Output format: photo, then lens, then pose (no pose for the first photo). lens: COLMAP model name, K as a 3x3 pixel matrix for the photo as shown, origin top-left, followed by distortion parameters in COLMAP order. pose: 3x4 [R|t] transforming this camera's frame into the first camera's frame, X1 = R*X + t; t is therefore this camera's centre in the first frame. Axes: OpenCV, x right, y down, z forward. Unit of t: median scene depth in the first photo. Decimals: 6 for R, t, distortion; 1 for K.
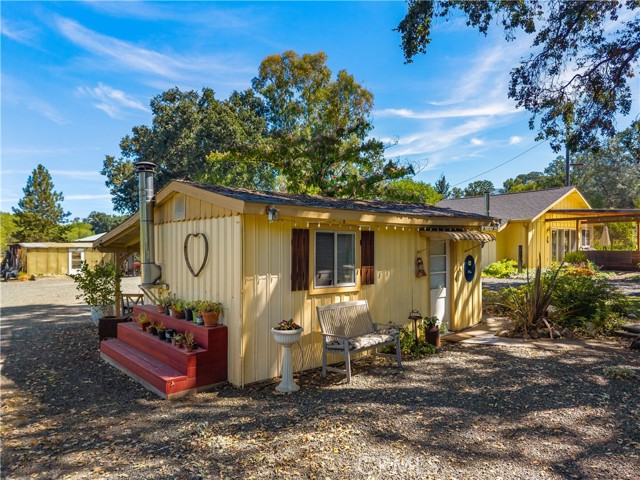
lens RADIAL K [[445.3, 0, 319.6], [0, 445.3, 246.9], [0, 0, 1]] dist [-0.000054, -0.001764]
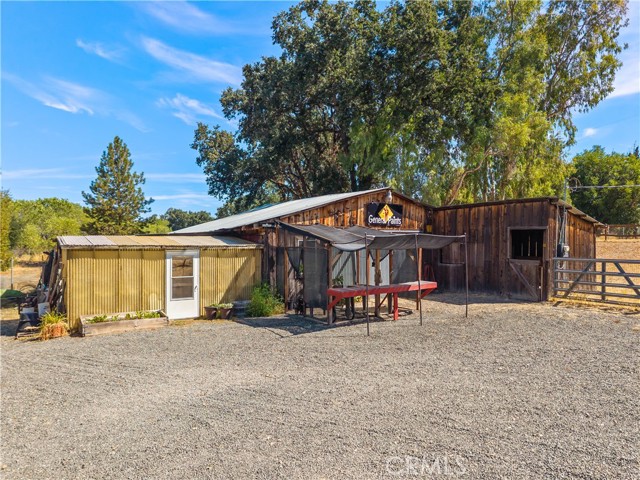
lens RADIAL K [[441.4, 0, 320.0], [0, 441.4, 240.0], [0, 0, 1]] dist [0.002013, 0.000231]
pose [[0.990480, 0.000179, -0.137660, -0.179807], [-0.001330, 0.999965, -0.008272, -0.000784], [0.137653, 0.008377, 0.990445, 0.301917]]
